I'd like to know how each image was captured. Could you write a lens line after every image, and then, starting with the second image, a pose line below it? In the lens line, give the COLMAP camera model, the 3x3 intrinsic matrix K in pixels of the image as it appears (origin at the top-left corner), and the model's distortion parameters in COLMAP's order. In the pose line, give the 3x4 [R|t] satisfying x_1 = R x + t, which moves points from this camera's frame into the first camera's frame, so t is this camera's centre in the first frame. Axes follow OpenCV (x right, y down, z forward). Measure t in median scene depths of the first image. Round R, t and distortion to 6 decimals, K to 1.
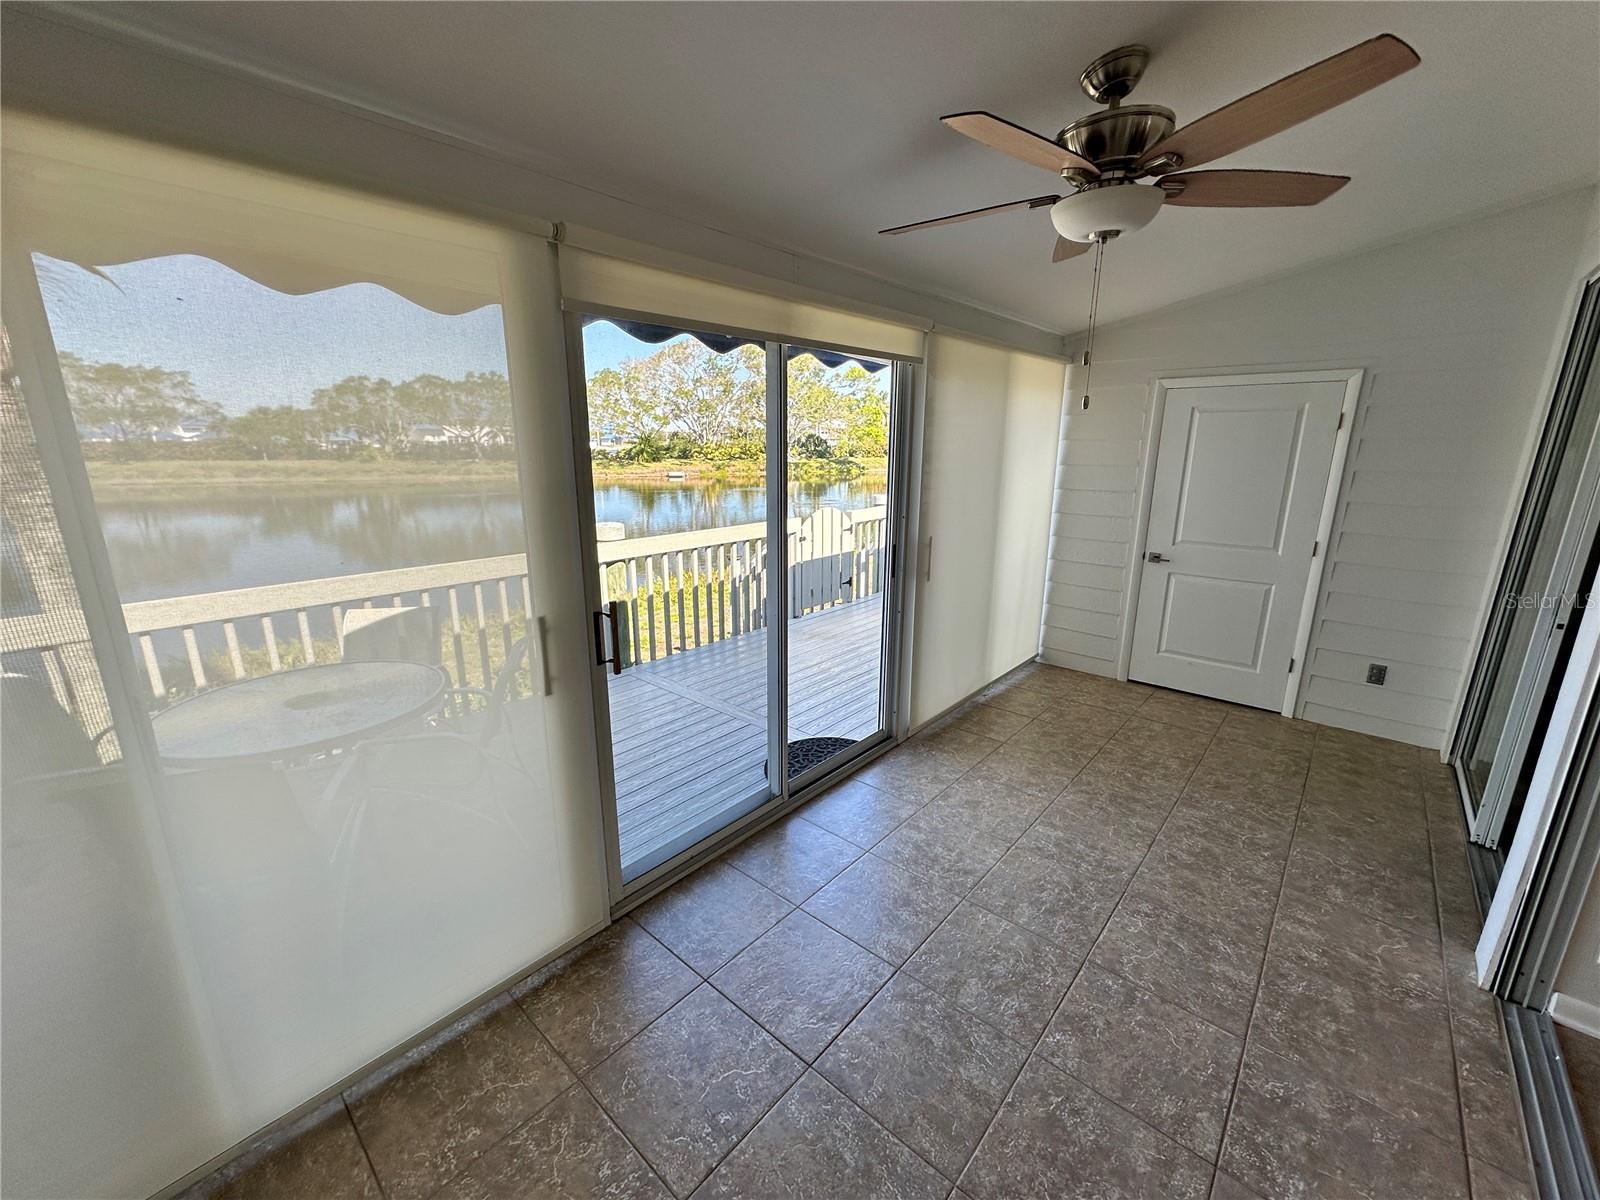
lens RADIAL K [[638.6, 0, 801.6], [0, 638.6, 600.7], [0, 0, 1]] dist [-0.002404, 0.000271]
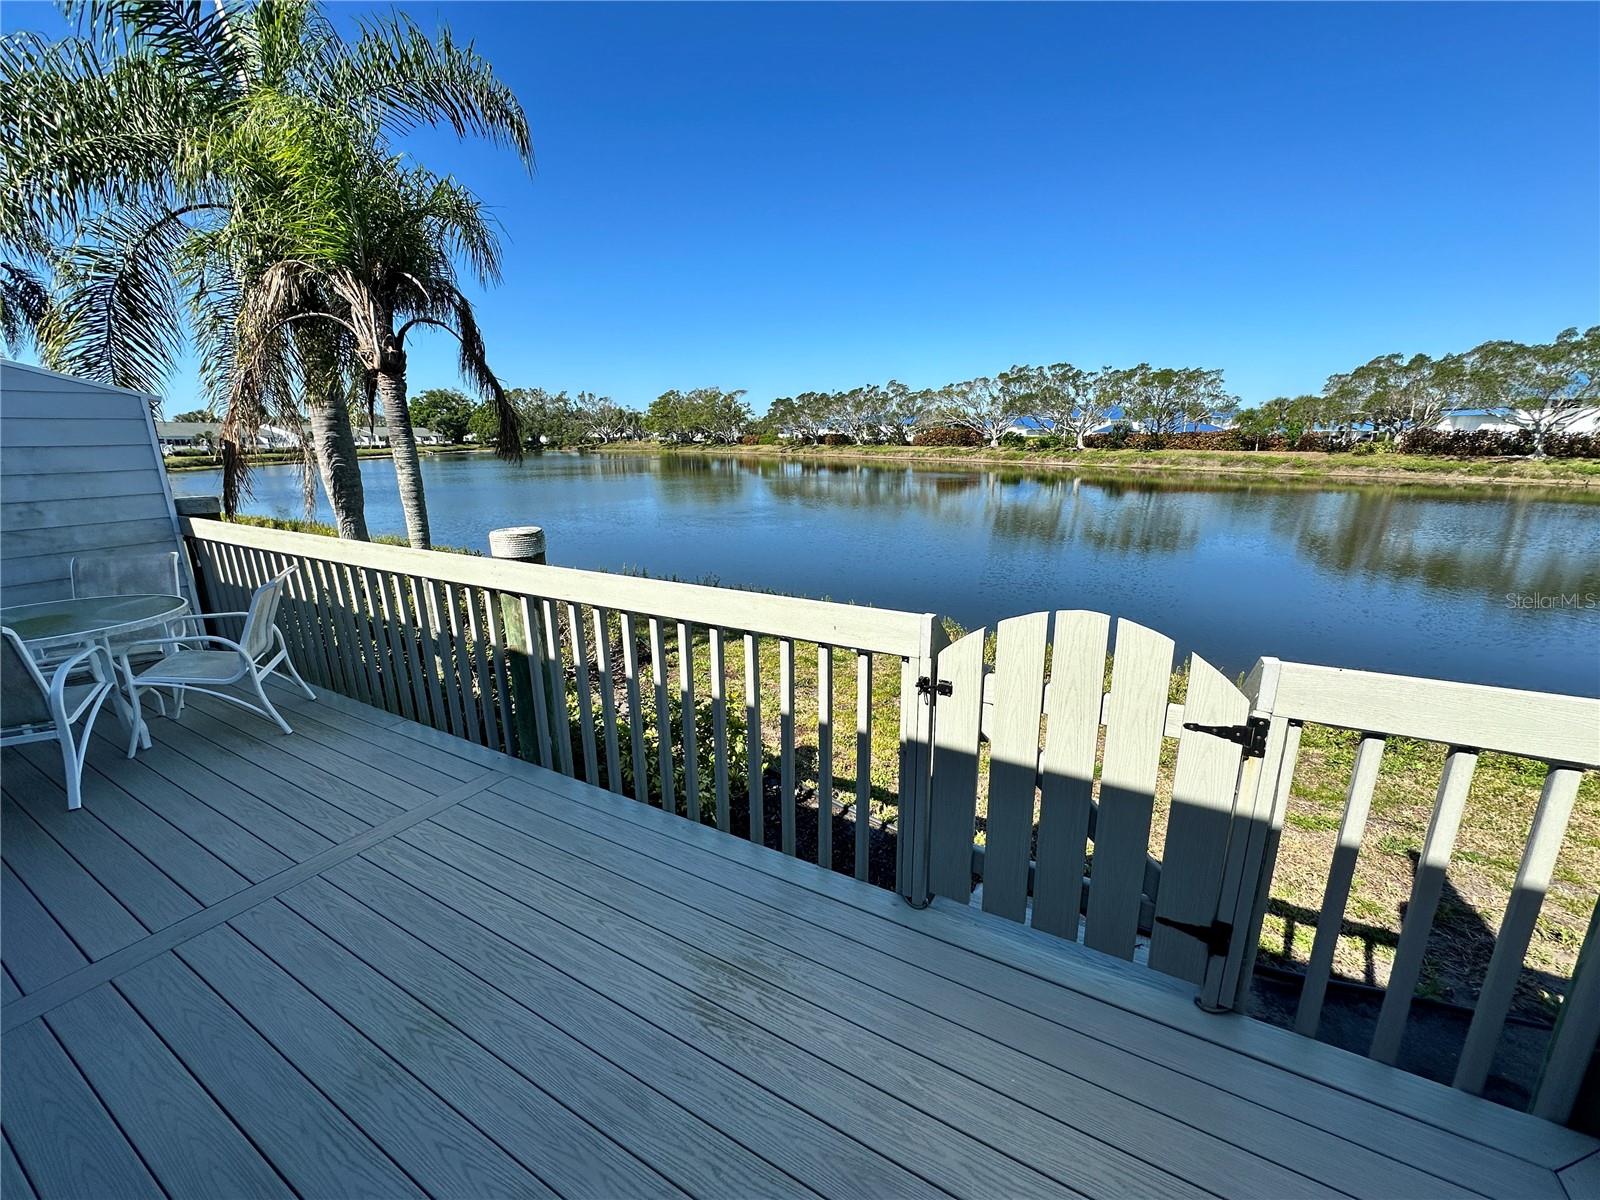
lens RADIAL K [[638.6, 0, 801.6], [0, 638.6, 600.7], [0, 0, 1]] dist [-0.002404, 0.000271]
pose [[0.212445, 0.239665, -0.947327, 0.434740], [-0.229205, 0.954632, 0.190113, -0.290737], [0.949912, 0.176744, 0.257740, 1.382651]]
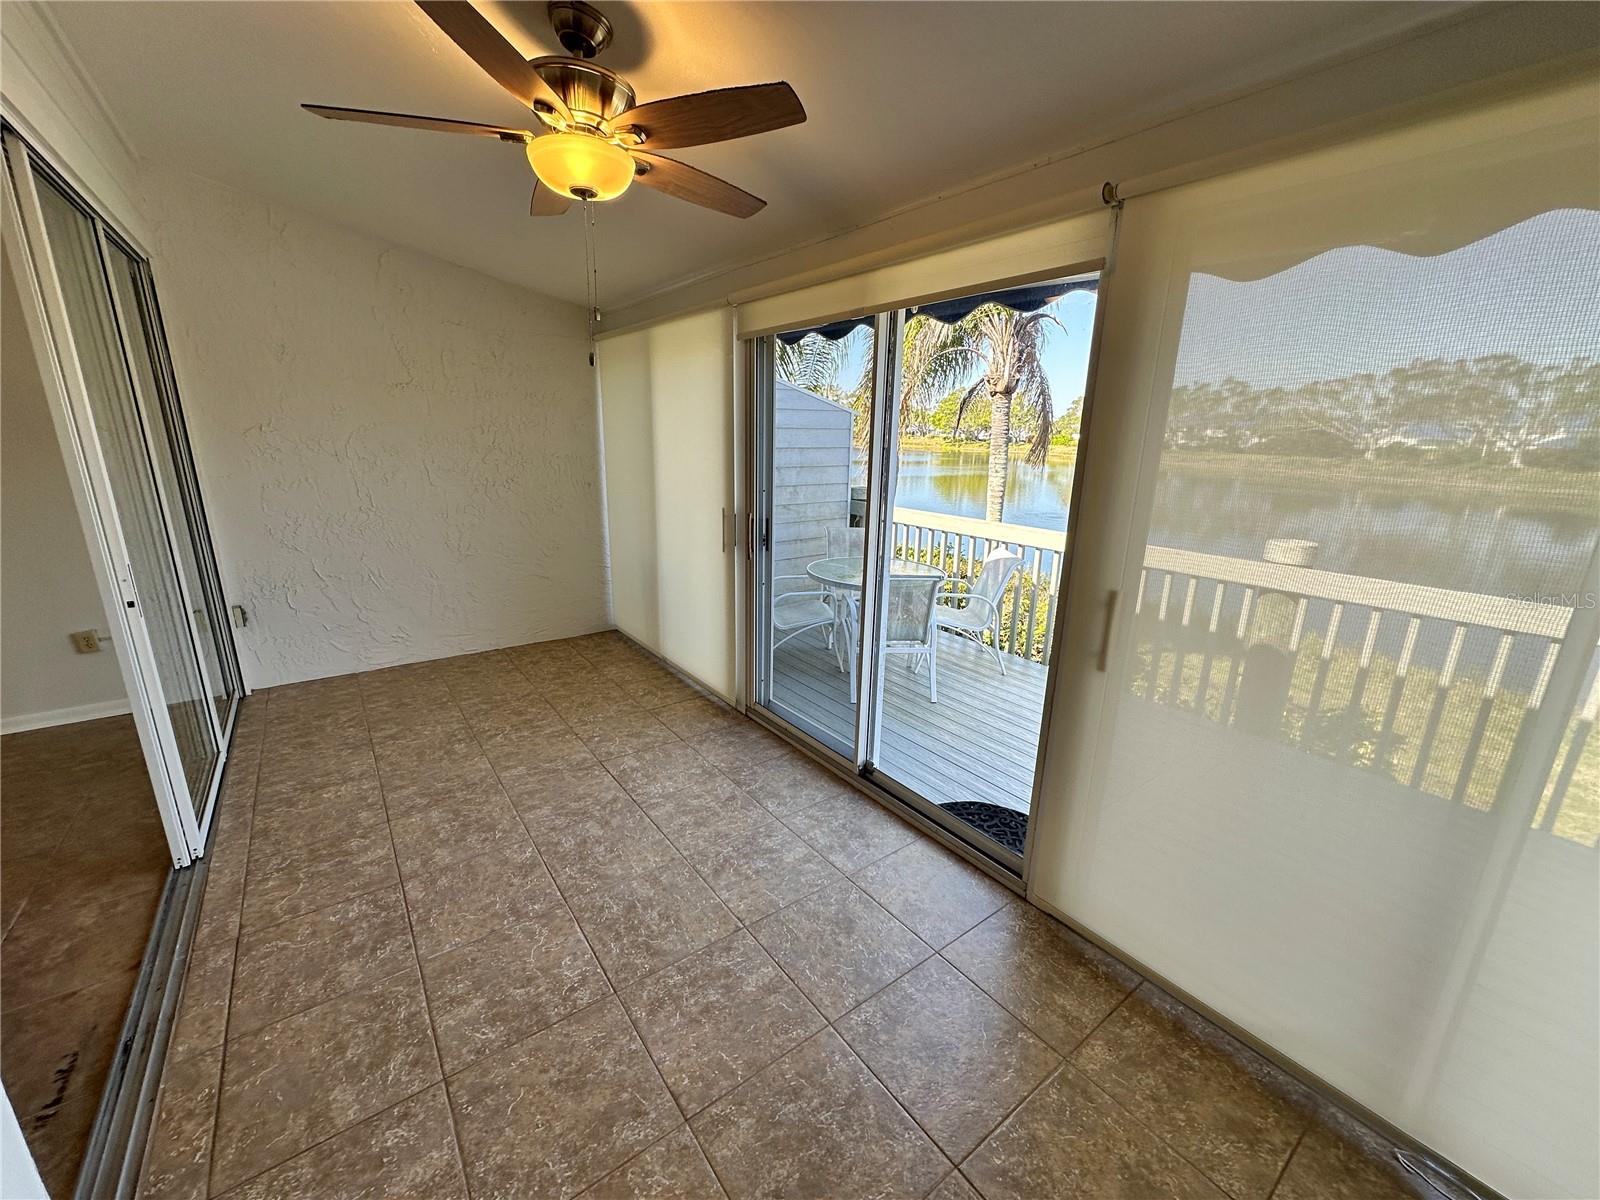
lens RADIAL K [[636.4, 0, 795.2], [0, 636.4, 599.7], [0, 0, 1]] dist [-0.003310, 0.000210]
pose [[-0.202114, 0.245465, -0.948102, 0.648731], [-0.258744, 0.920300, 0.293426, -0.154017], [0.944564, 0.304621, -0.122493, 0.700203]]
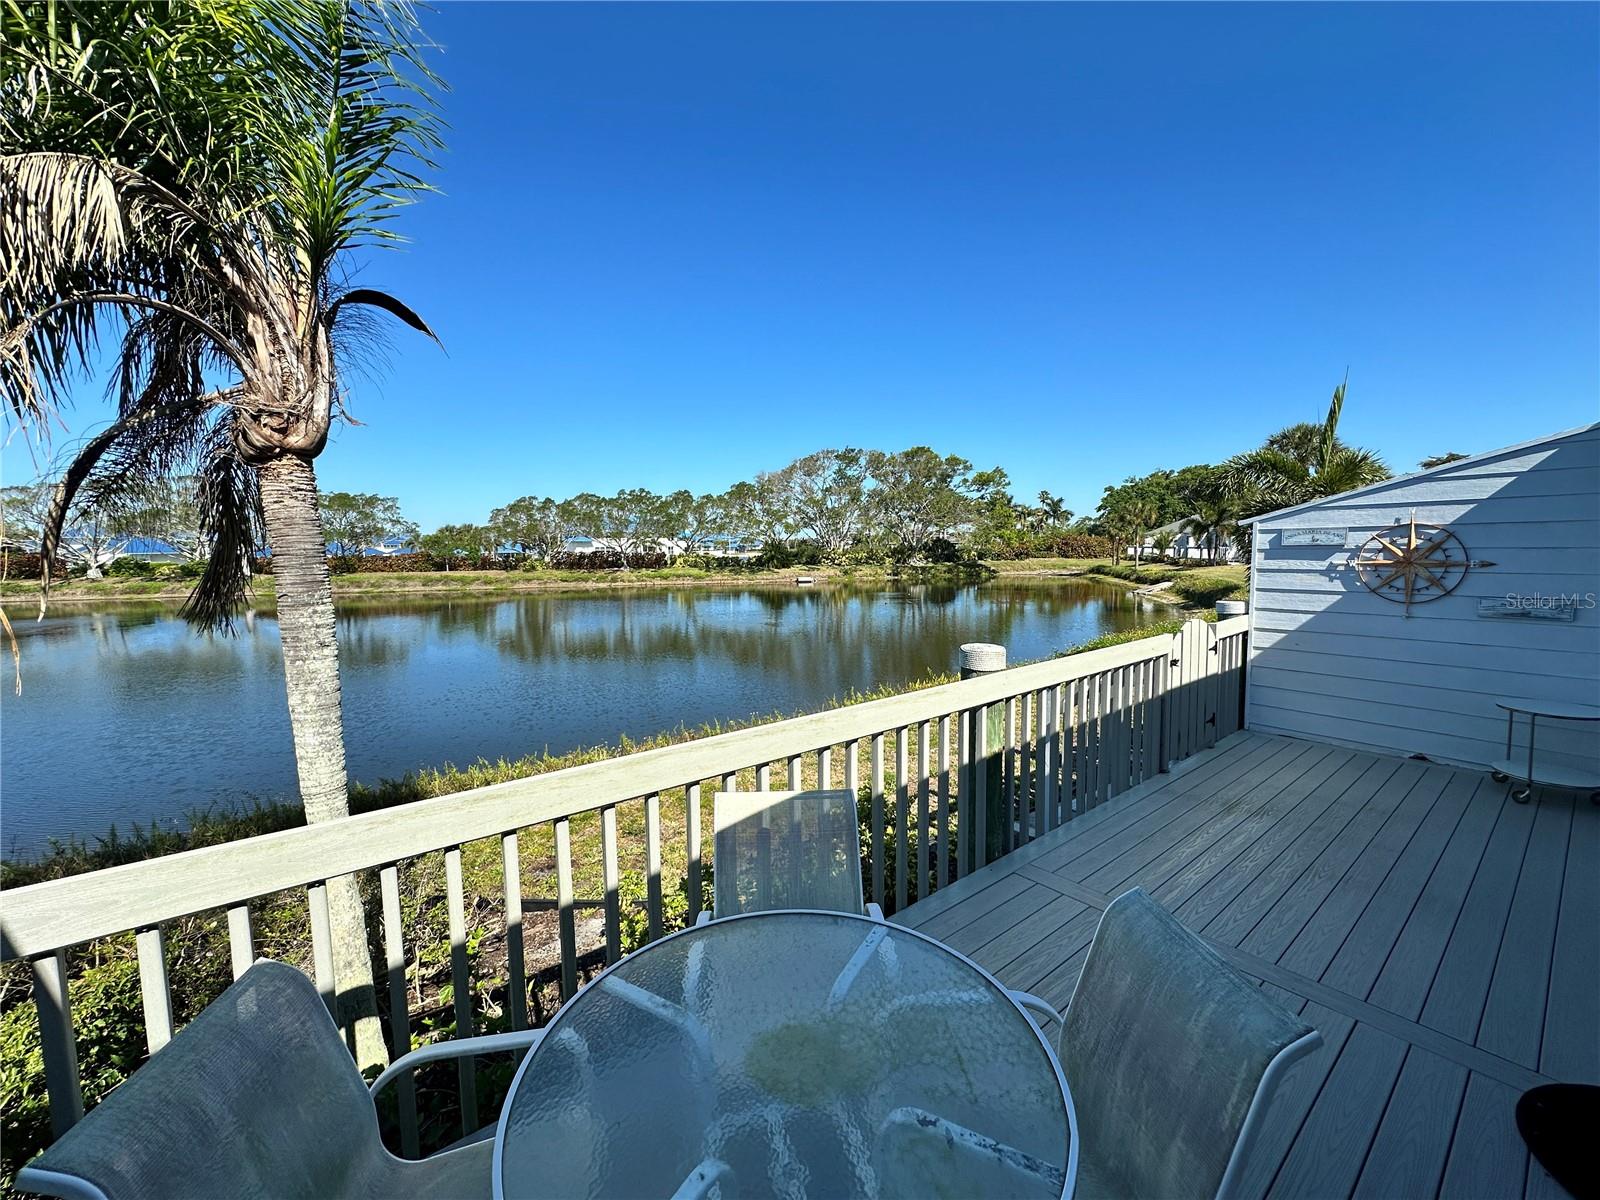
lens RADIAL K [[638.7, 0, 800.0], [0, 638.7, 600.0], [0, 0, 1]] dist [-0.002956, -0.000012]
pose [[0.984467, -0.005112, -0.175496, -0.468194], [-0.023353, 0.986882, -0.159744, -0.066668], [0.174011, 0.161361, 0.971433, 0.341307]]
